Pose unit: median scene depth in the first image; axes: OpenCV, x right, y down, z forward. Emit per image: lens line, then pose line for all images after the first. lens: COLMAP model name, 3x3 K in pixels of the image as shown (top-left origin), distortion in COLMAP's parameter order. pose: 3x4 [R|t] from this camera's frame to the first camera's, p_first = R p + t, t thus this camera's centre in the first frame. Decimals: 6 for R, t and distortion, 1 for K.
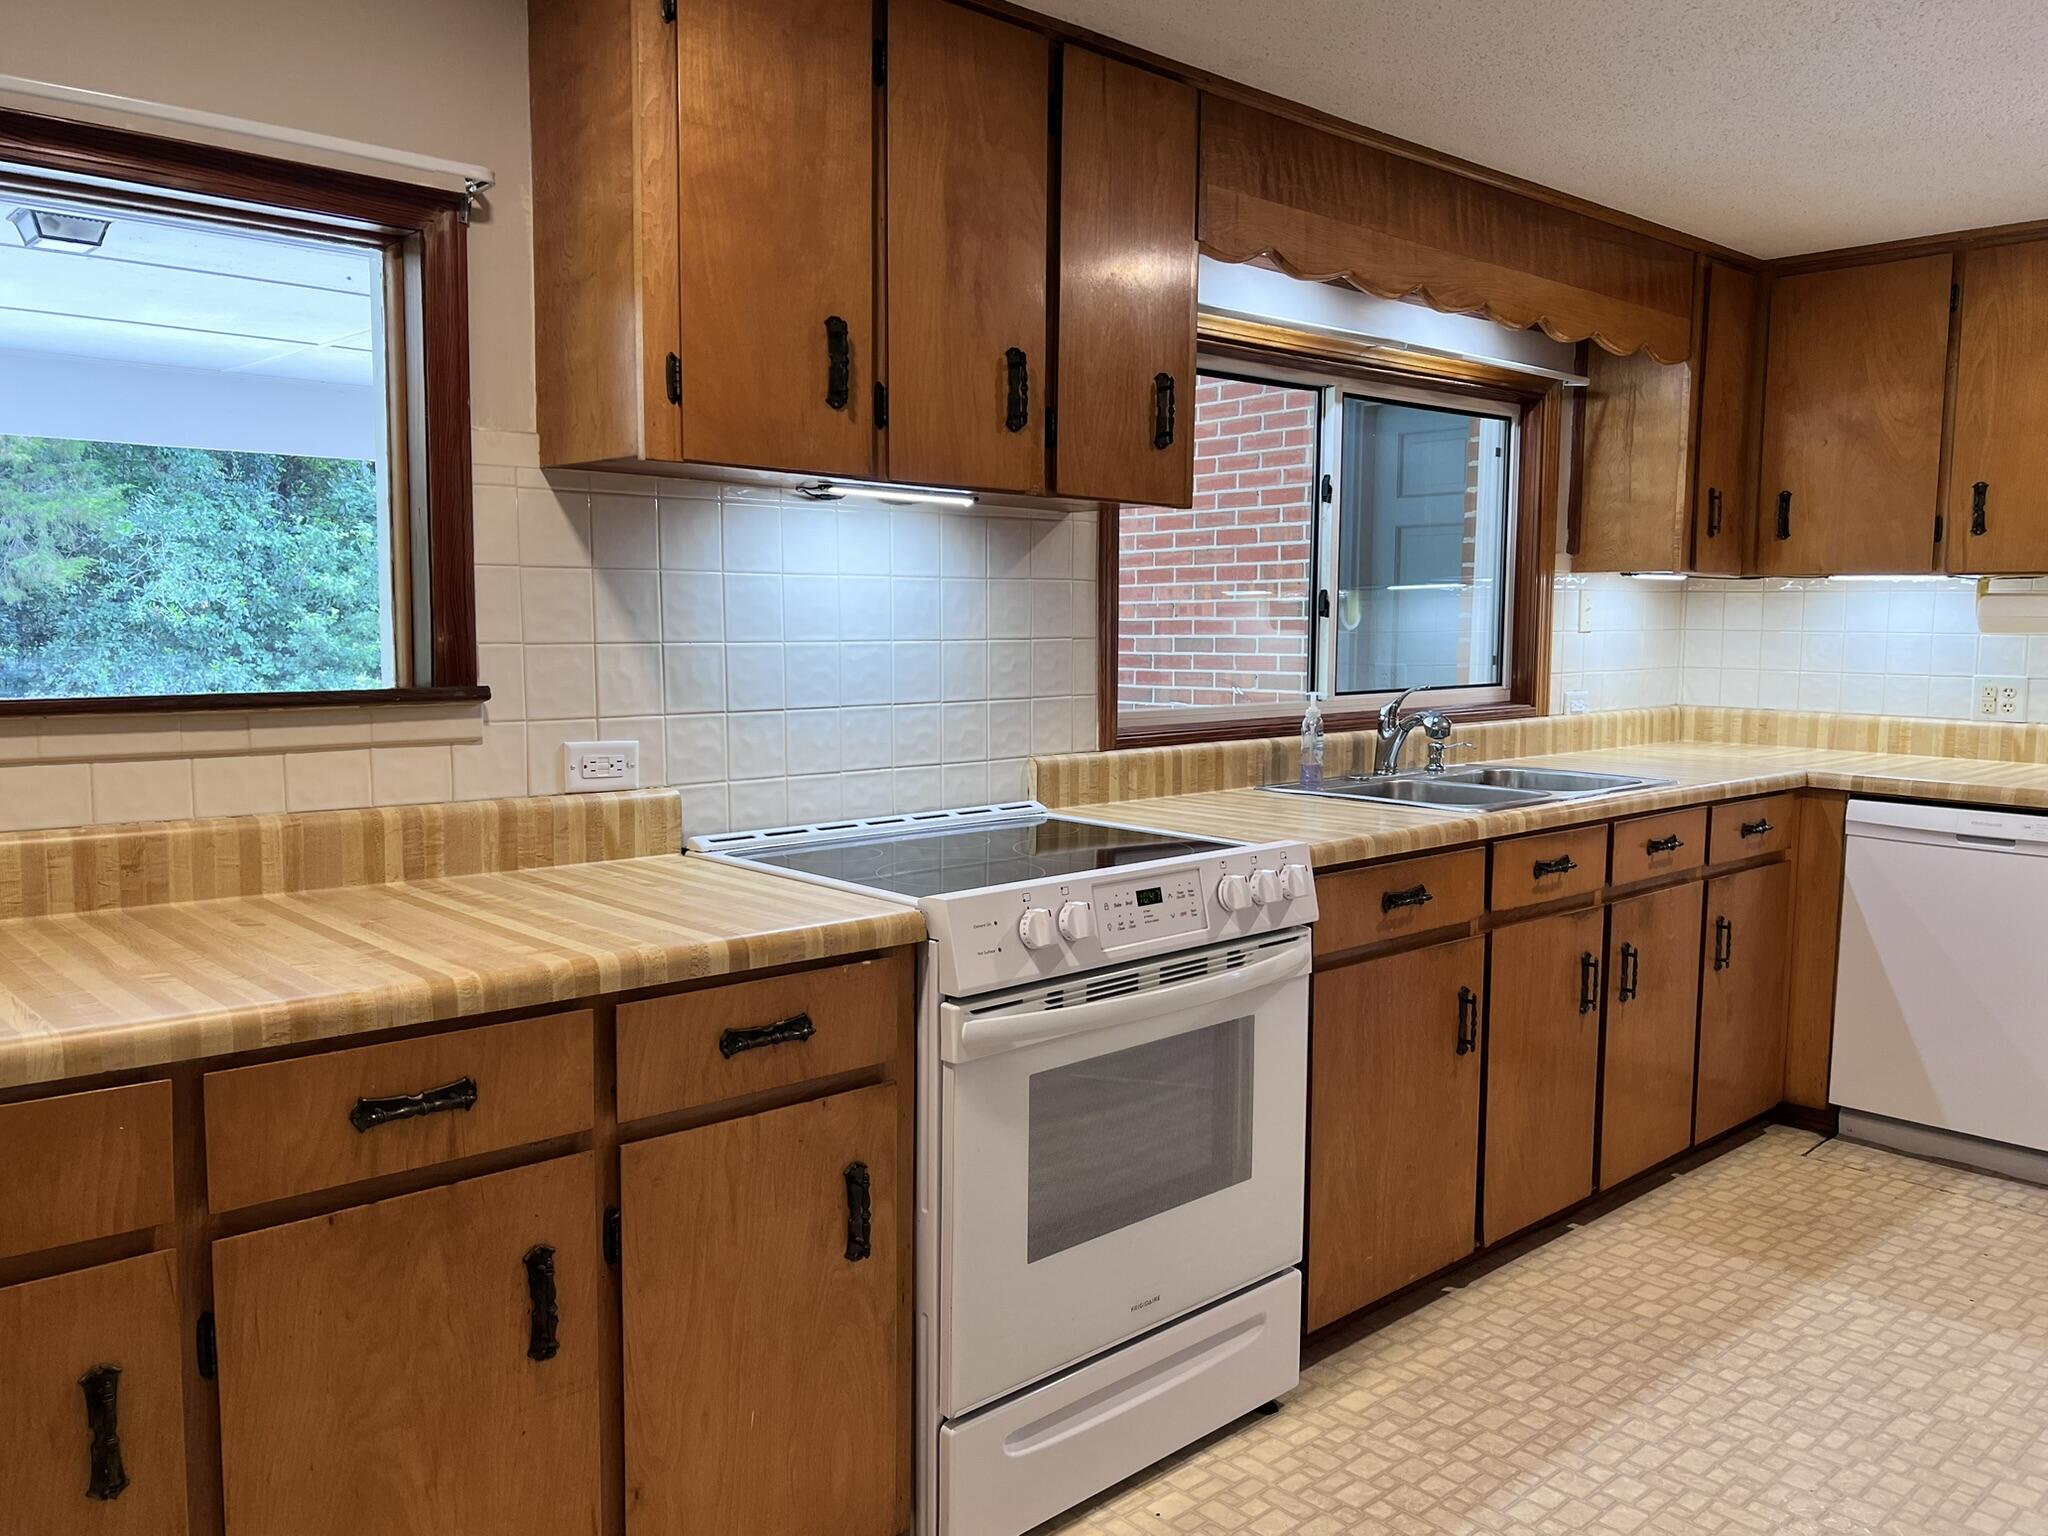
lens RADIAL K [[1631.7, 0, 1051.2], [0, 1631.7, 784.2], [0, 0, 1]] dist [0.058463, -0.042053]
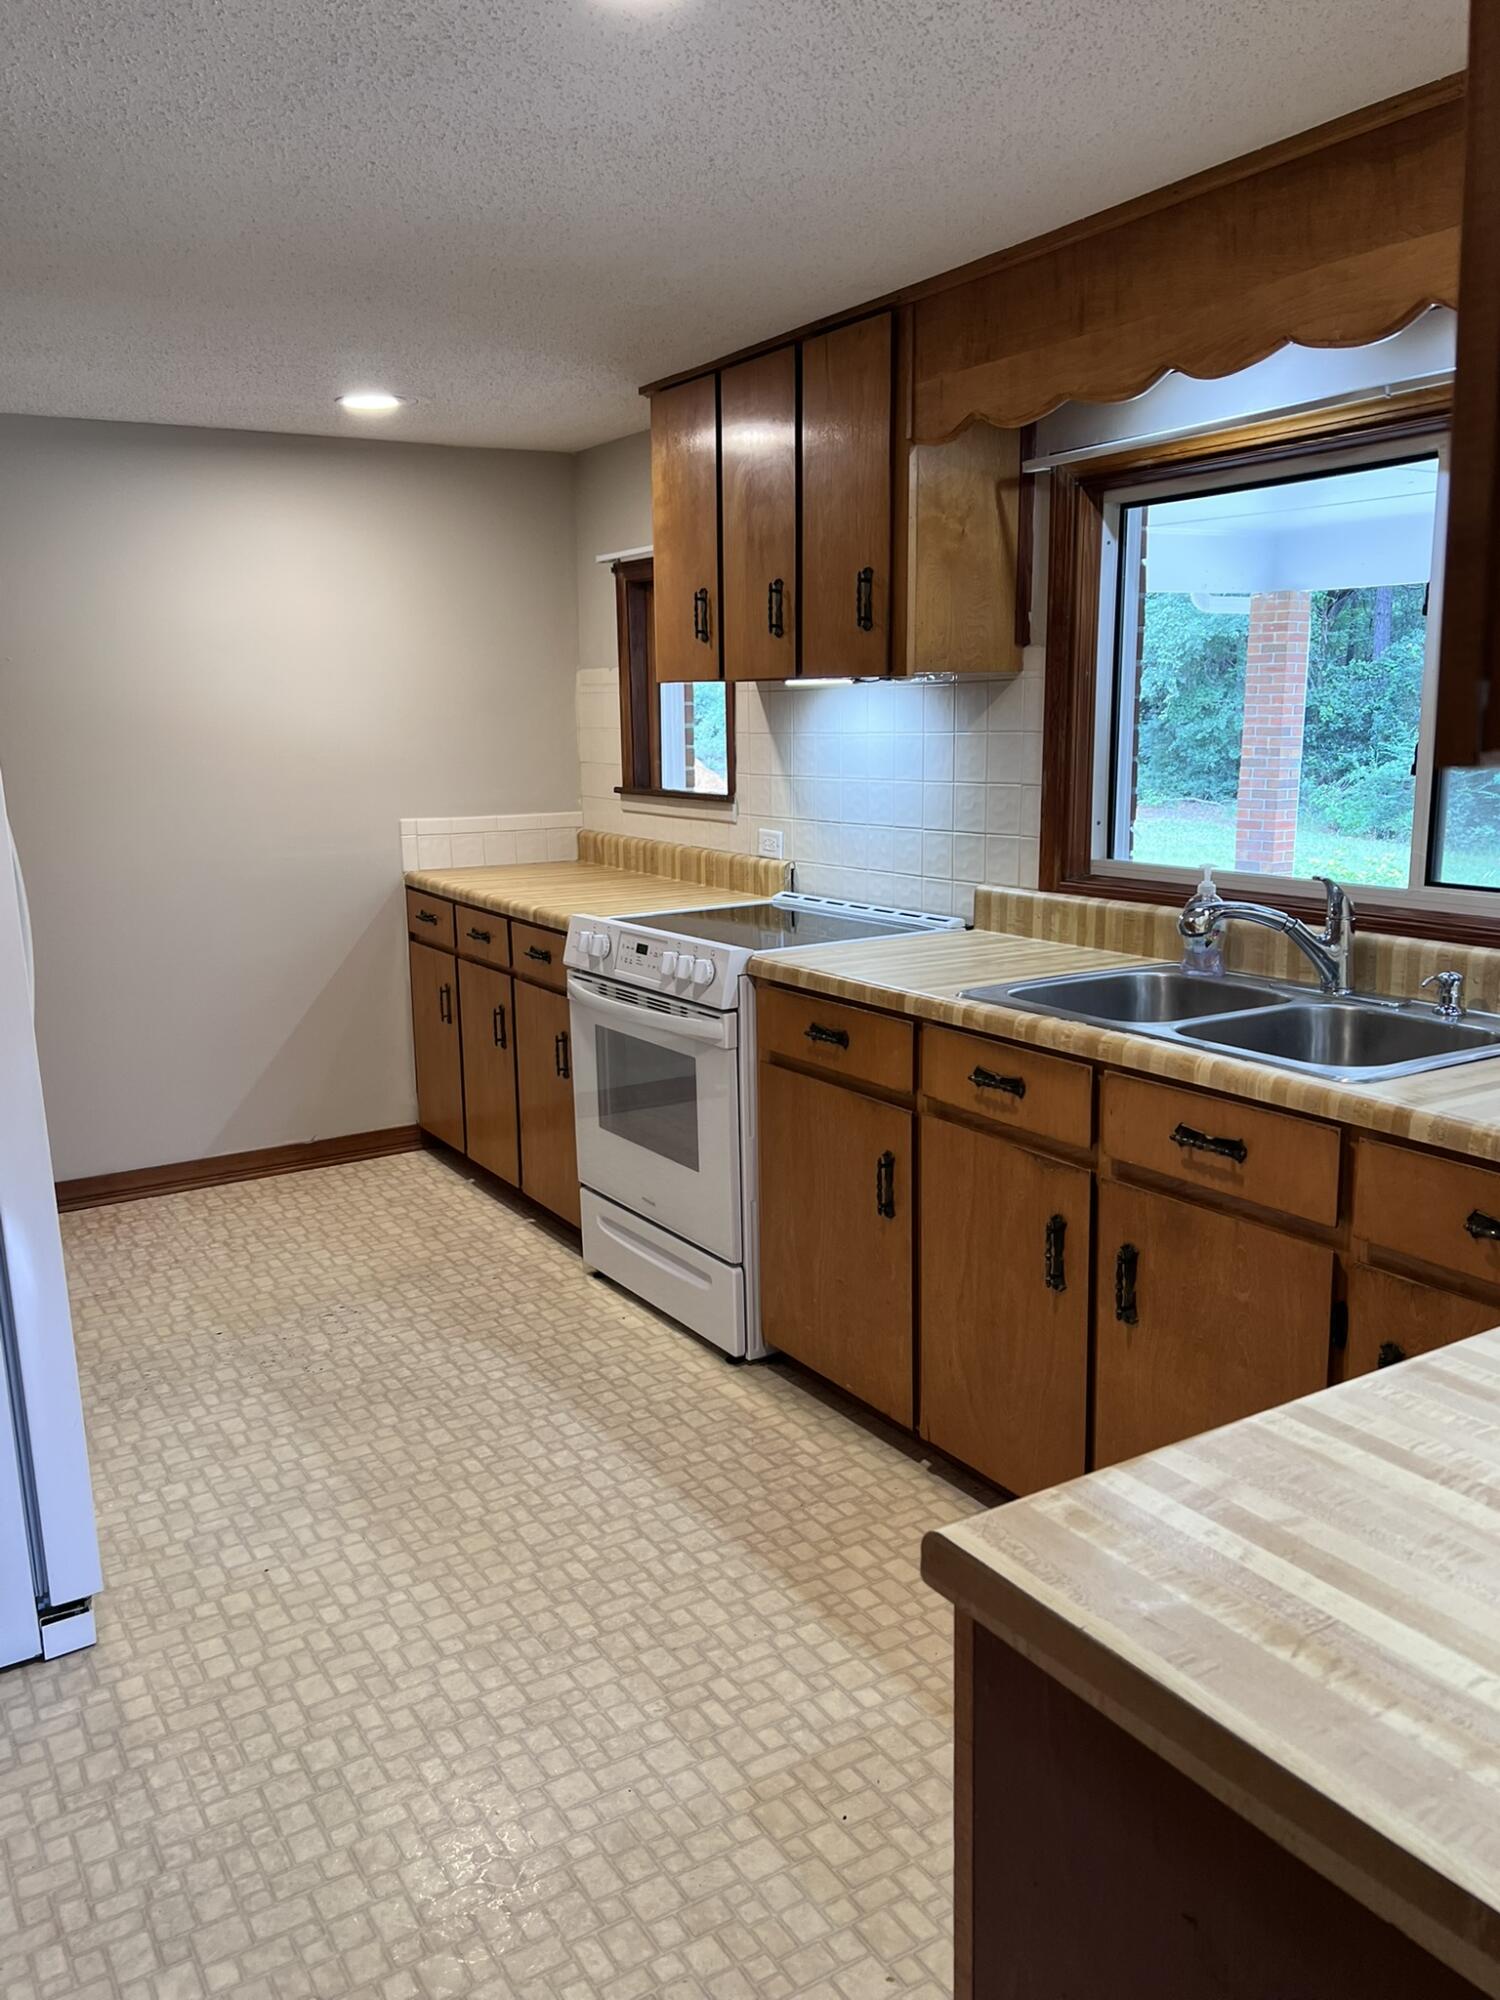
lens RADIAL K [[1593.4, 0, 744.6], [0, 1593.4, 1025.5], [0, 0, 1]] dist [0.058463, -0.042053]
pose [[-0.223341, 0.185950, -0.956839, 1.269703], [-0.086837, 0.973936, 0.209542, -0.158913], [0.970865, 0.129888, -0.201373, 1.173234]]
